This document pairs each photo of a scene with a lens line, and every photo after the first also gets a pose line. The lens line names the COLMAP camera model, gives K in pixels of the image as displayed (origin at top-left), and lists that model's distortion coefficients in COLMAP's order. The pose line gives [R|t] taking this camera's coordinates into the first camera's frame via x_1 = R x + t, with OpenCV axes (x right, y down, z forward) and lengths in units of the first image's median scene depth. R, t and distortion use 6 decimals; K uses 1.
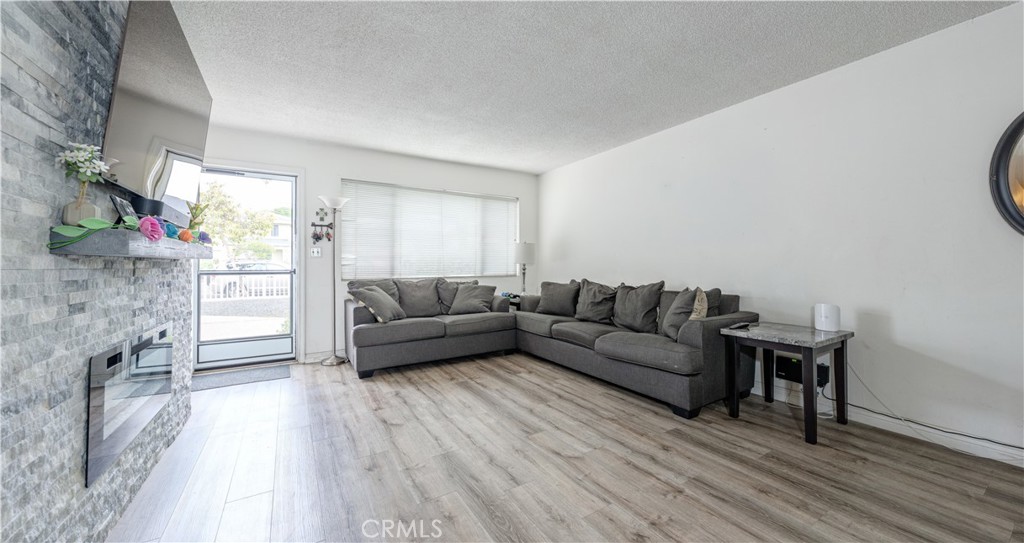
lens RADIAL K [[375.3, 0, 516.3], [0, 375.3, 262.2], [0, 0, 1]] dist [-0.001523, -0.000026]
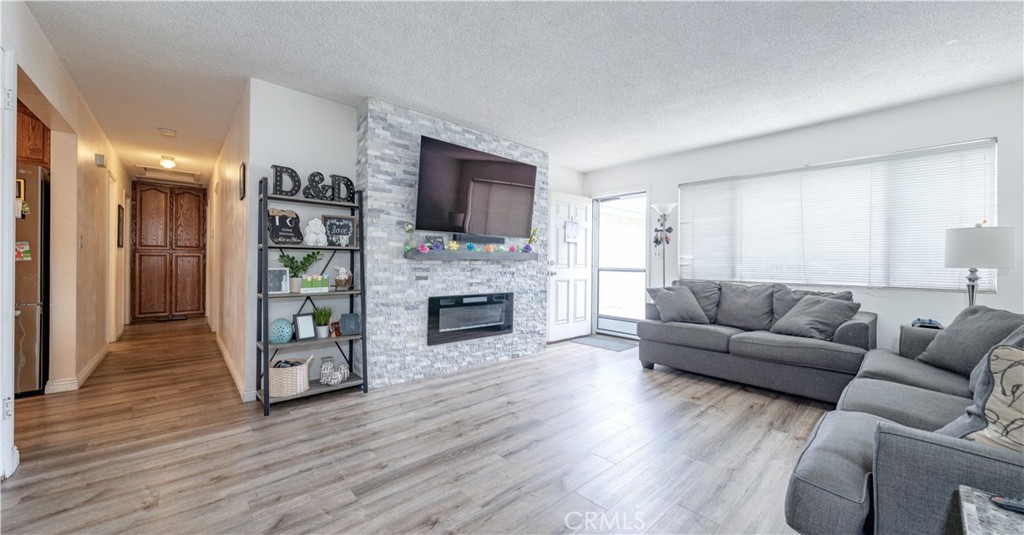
lens RADIAL K [[361.8, 0, 514.3], [0, 361.8, 265.3], [0, 0, 1]] dist [-0.000569, -0.000090]
pose [[0.177823, 0.012991, -0.983977, 0.518765], [-0.007203, 0.999903, 0.011899, -0.002308], [0.984036, 0.004971, 0.177899, 0.395981]]
